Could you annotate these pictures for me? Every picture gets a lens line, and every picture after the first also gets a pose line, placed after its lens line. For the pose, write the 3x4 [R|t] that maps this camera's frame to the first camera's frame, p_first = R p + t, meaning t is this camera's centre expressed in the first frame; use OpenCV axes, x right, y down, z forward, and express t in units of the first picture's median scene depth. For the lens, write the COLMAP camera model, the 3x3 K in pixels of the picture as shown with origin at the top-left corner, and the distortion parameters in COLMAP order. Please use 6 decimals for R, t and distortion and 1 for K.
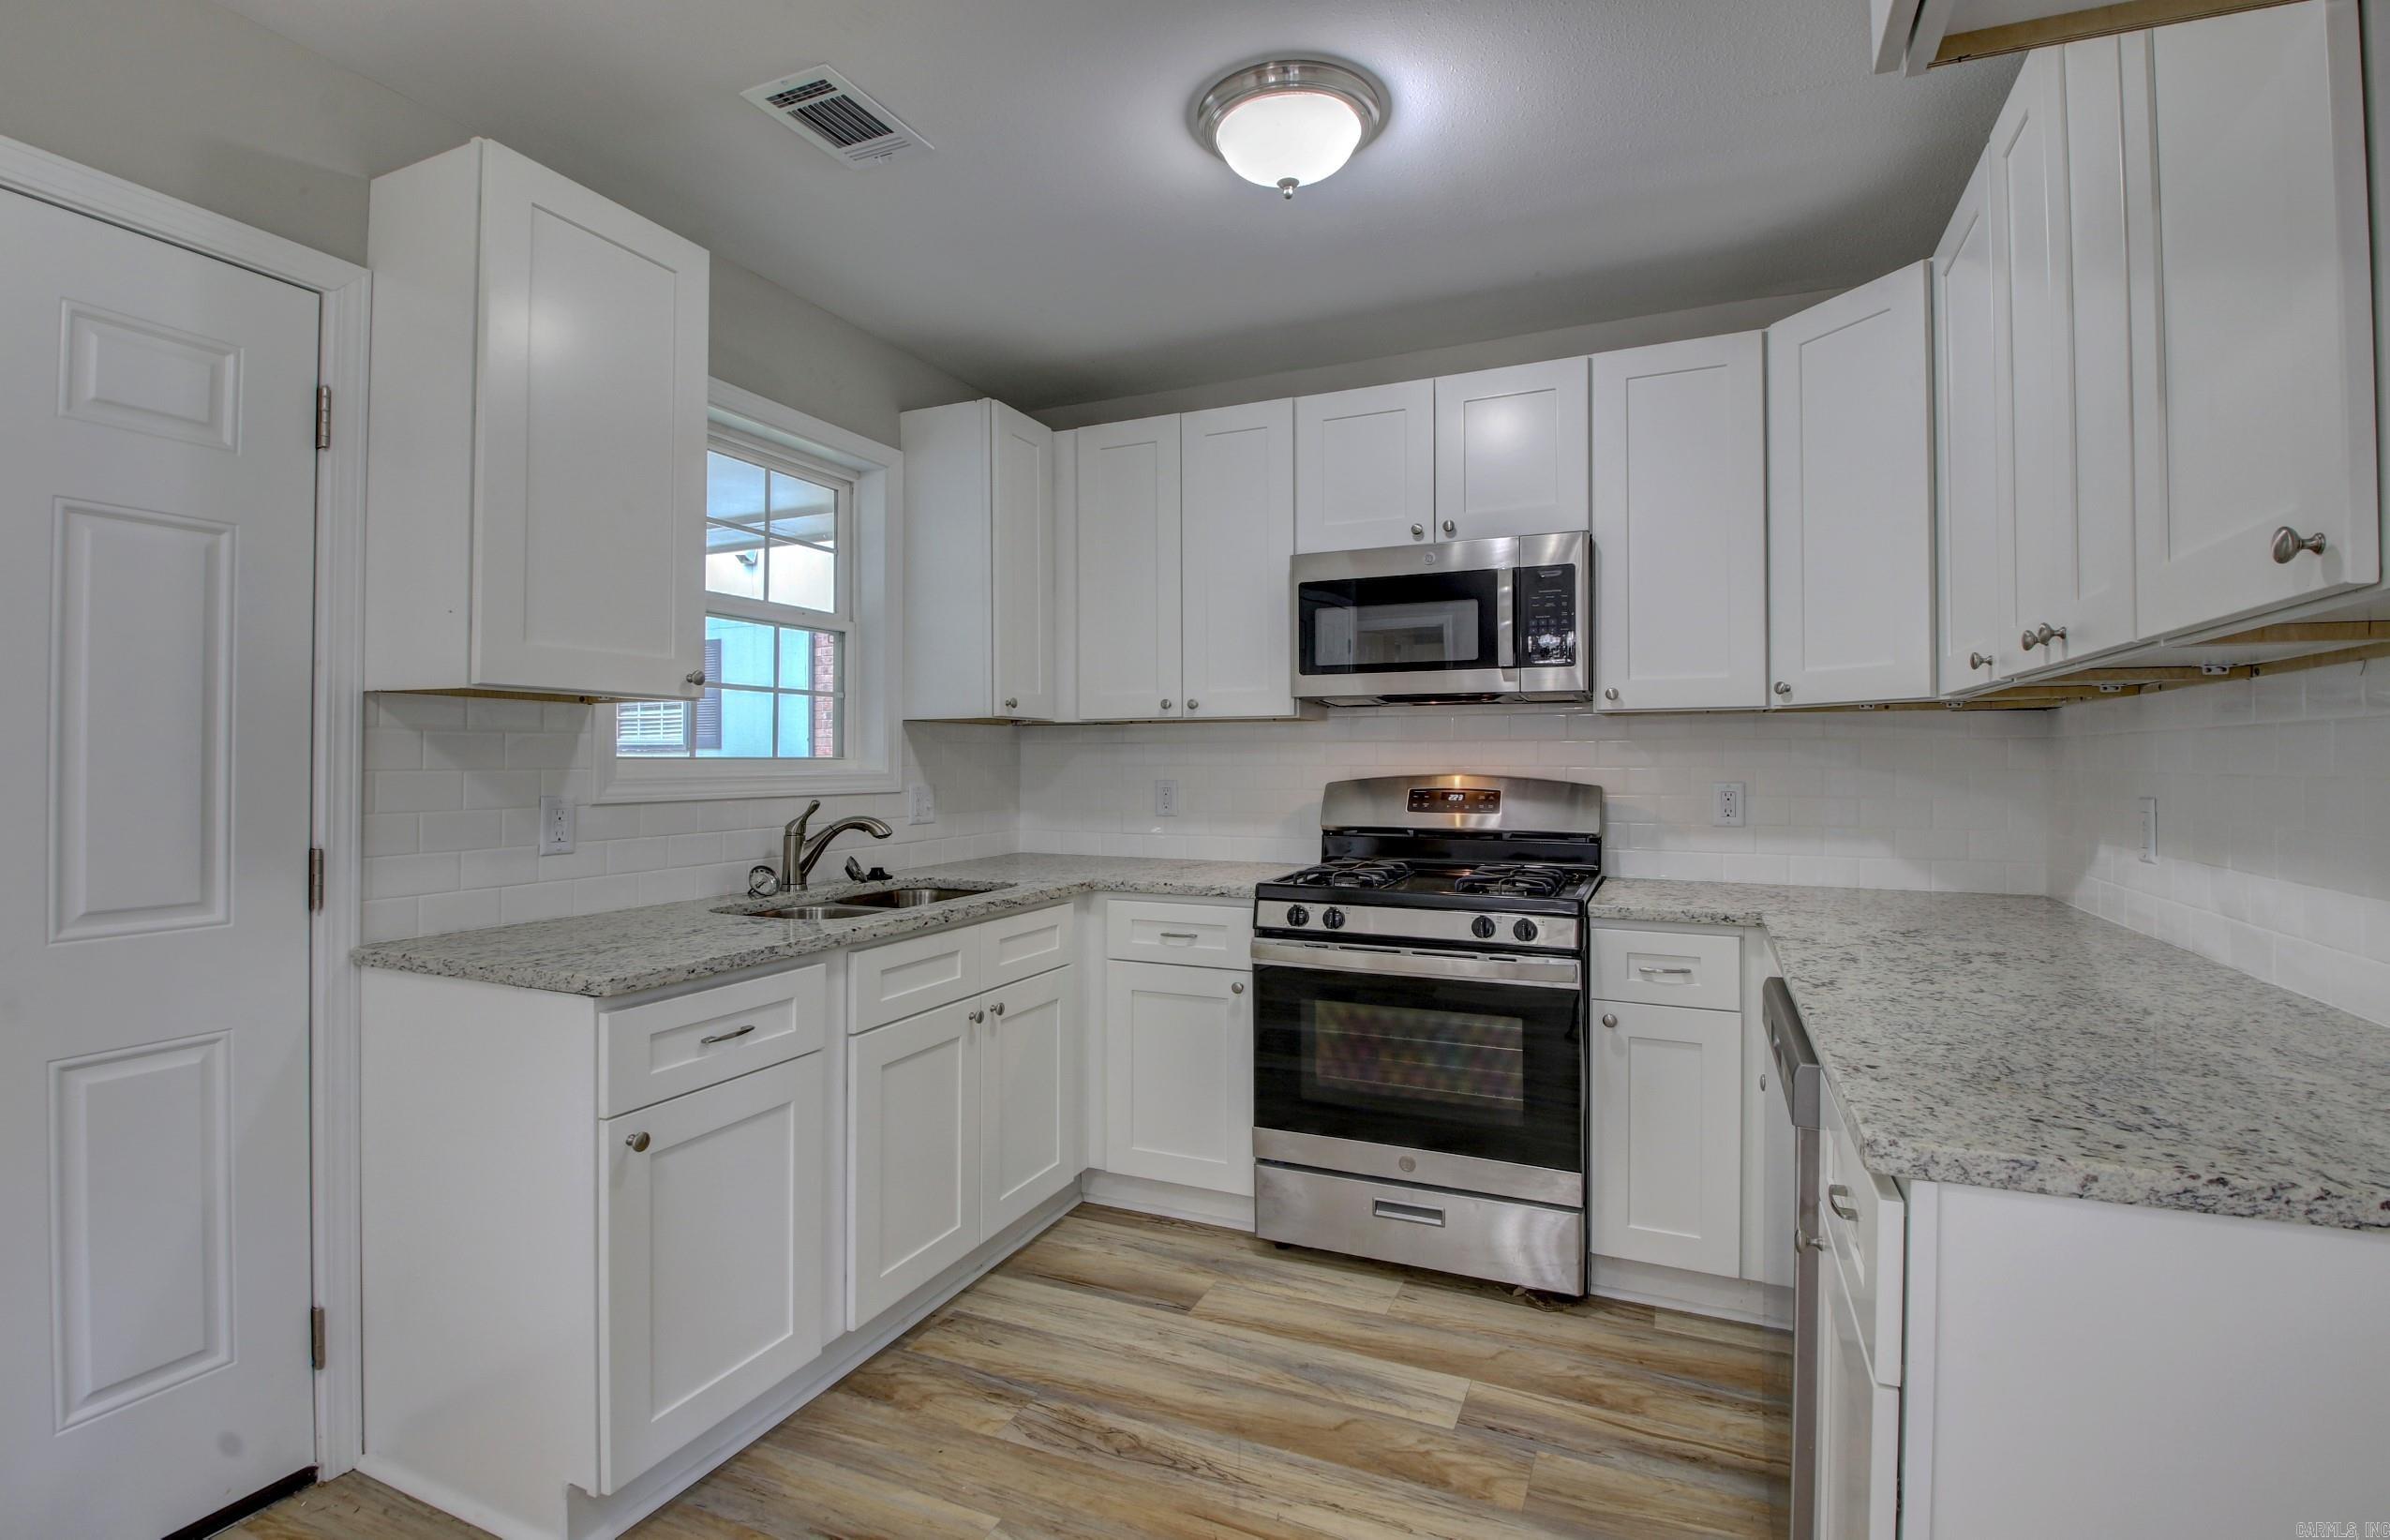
lens RADIAL K [[1115.9, 0, 1175.2], [0, 1115.9, 748.0], [0, 0, 1]] dist [0.006520, -0.018331]
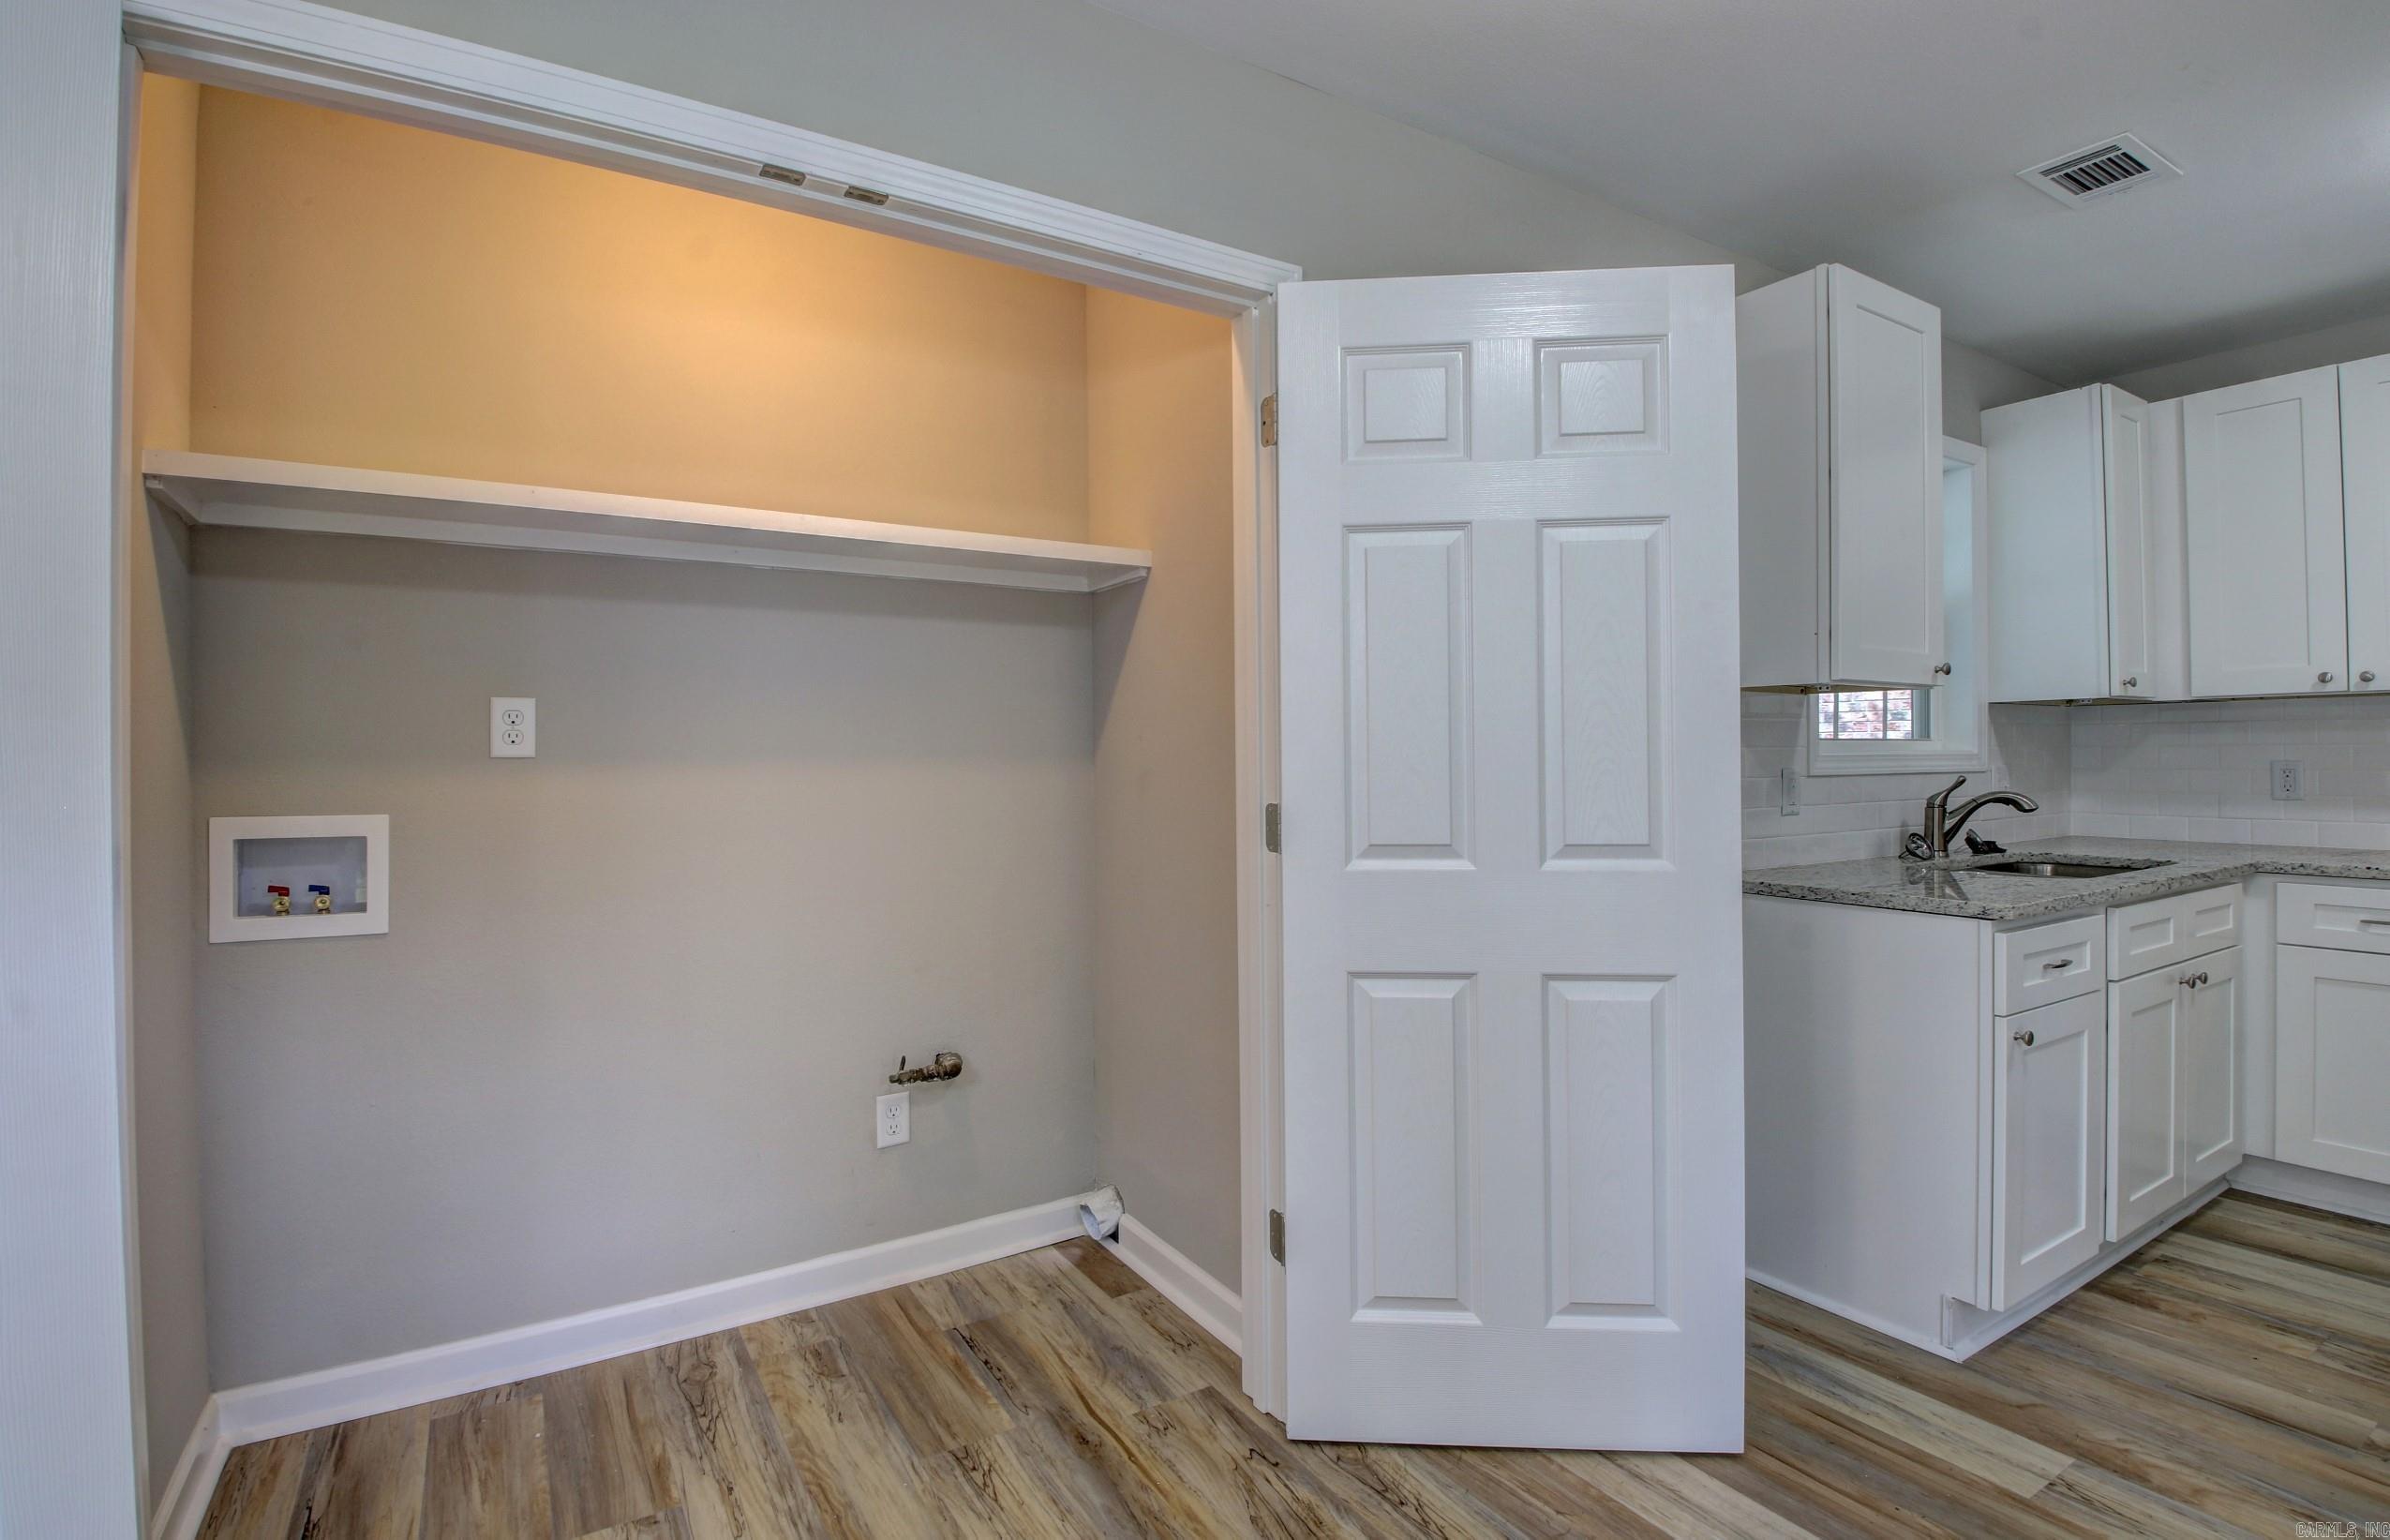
lens RADIAL K [[1115.9, 0, 1218.0], [0, 1115.9, 752.9], [0, 0, 1]] dist [0.006520, -0.018331]
pose [[0.843264, -0.008654, -0.537430, -0.356549], [0.012390, 0.999918, 0.003340, 0.011225], [0.537357, -0.009475, 0.843301, -0.338063]]
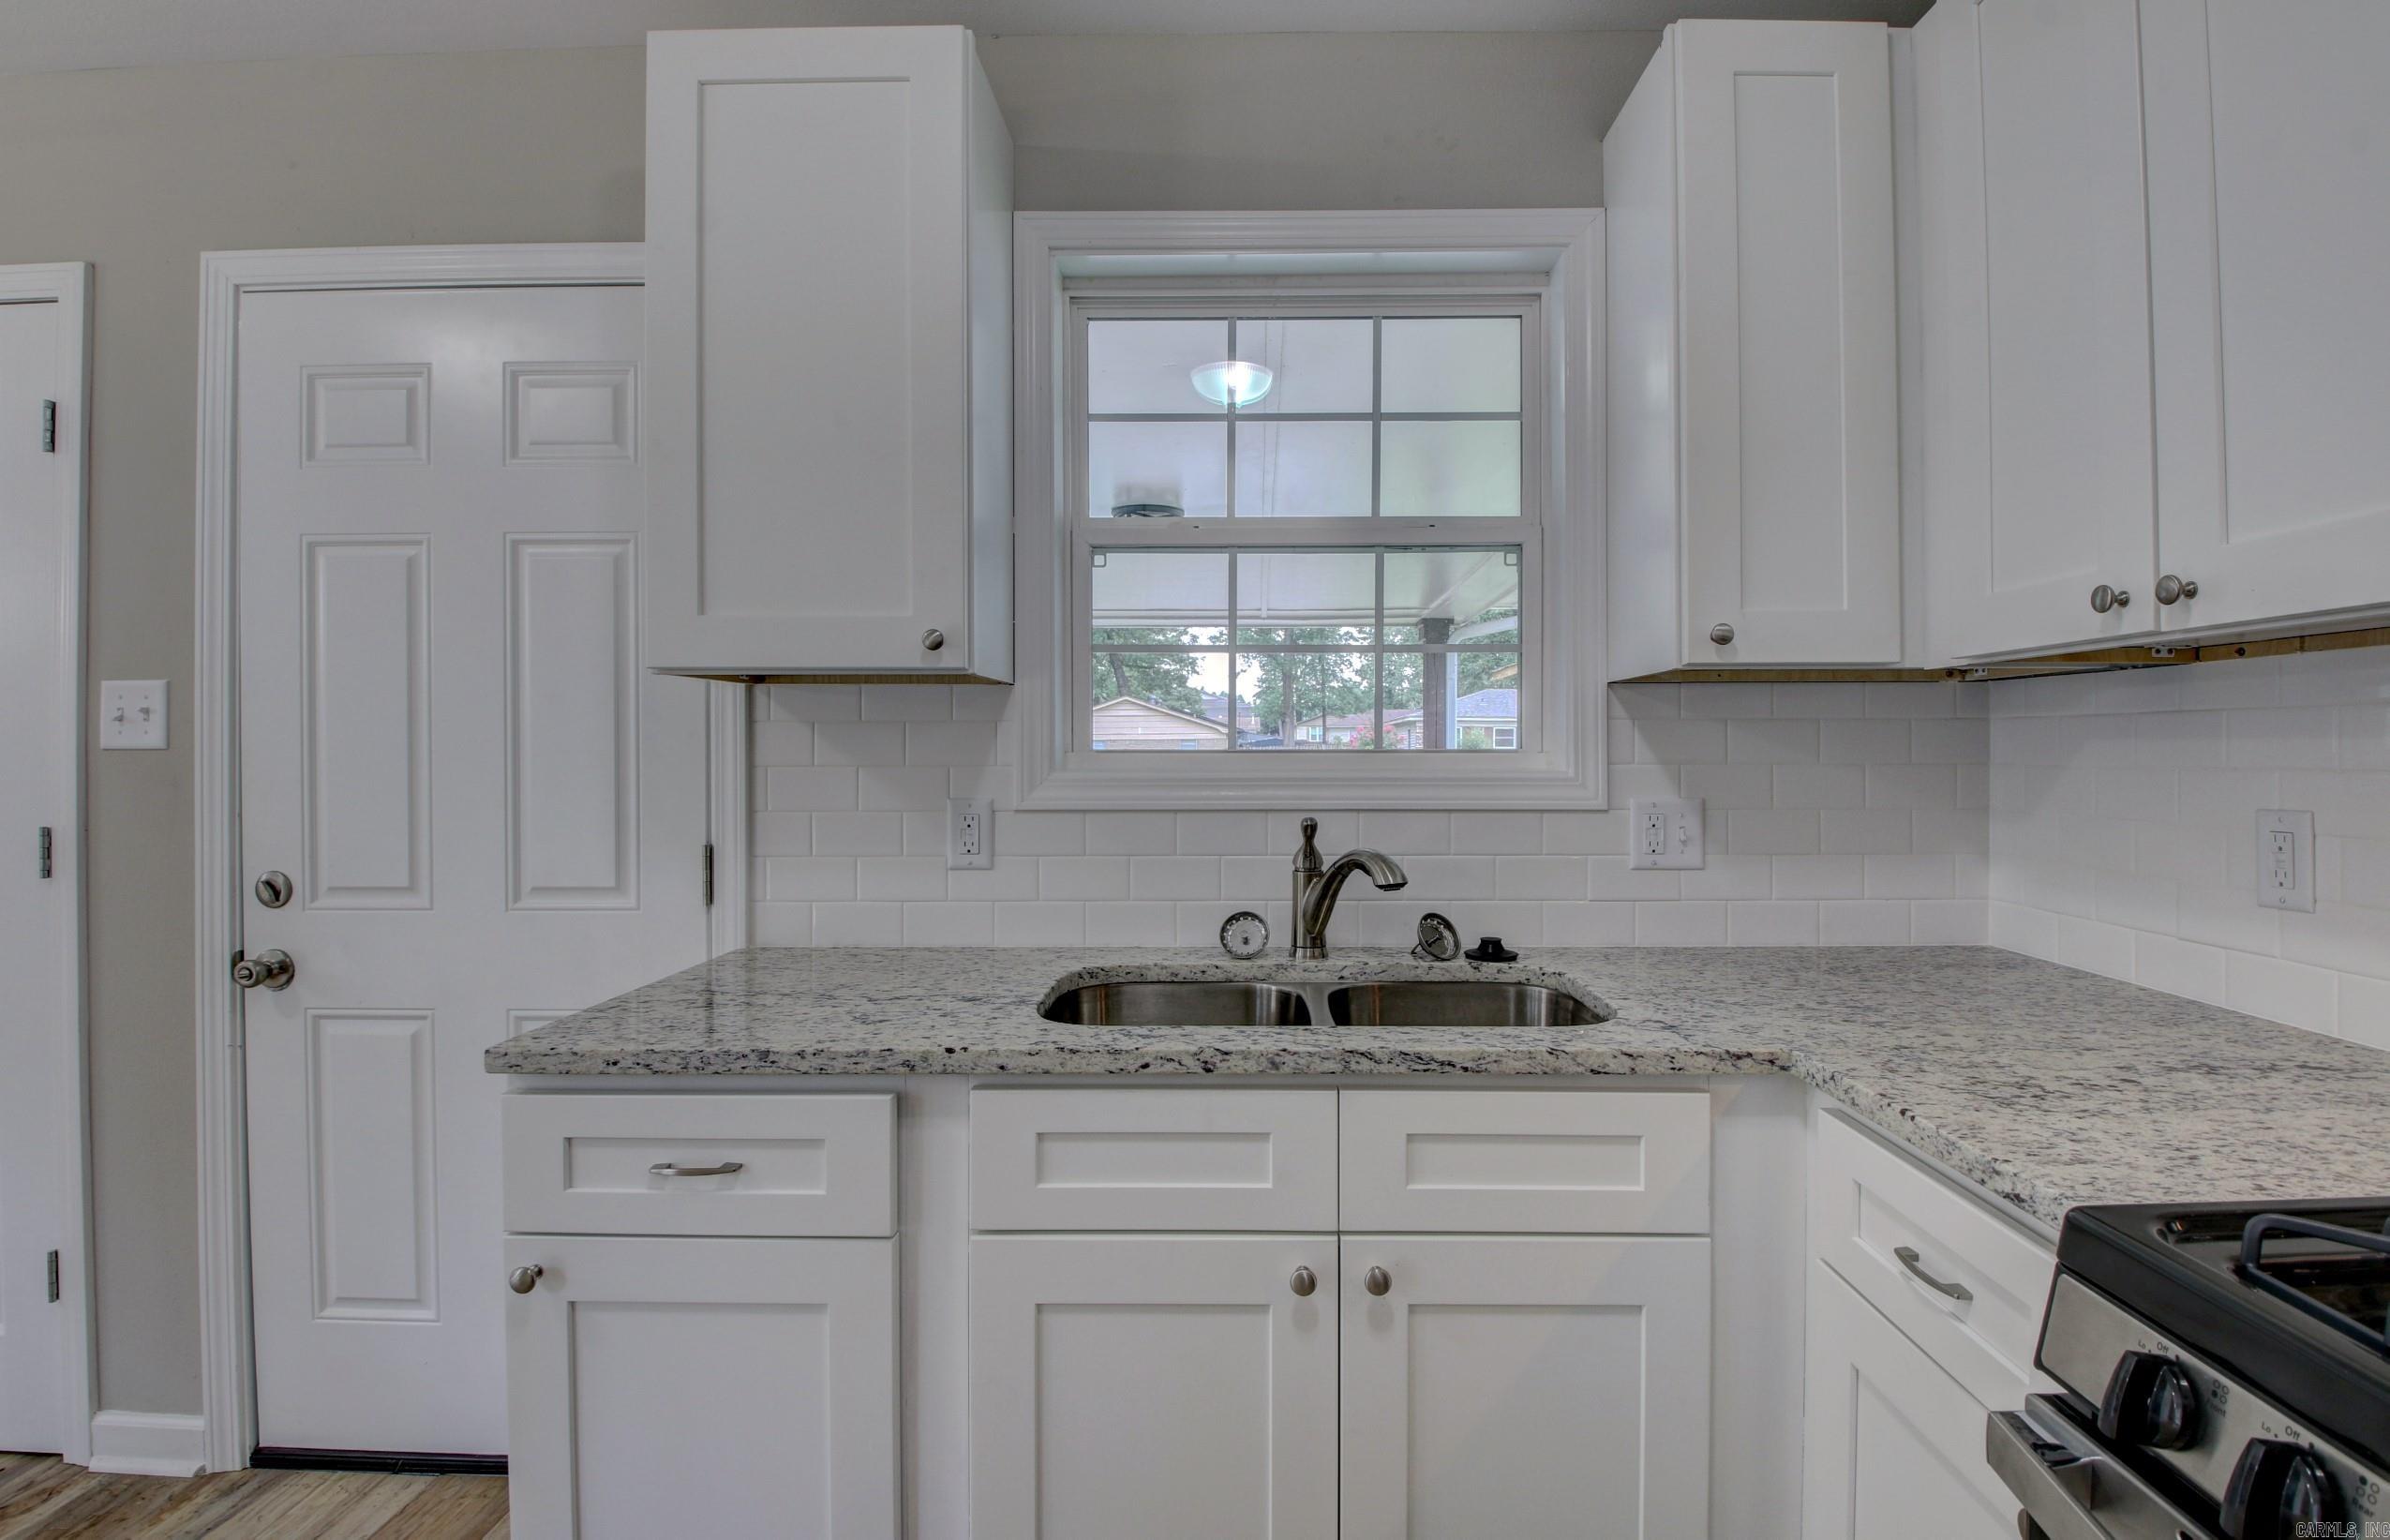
lens RADIAL K [[1115.9, 0, 1211.1], [0, 1115.9, 765.5], [0, 0, 1]] dist [0.006520, -0.018331]
pose [[0.399615, 0.013337, -0.916586, 0.236457], [0.012016, 0.999732, 0.019786, 0.003445], [0.916604, -0.018921, 0.399348, 0.711408]]
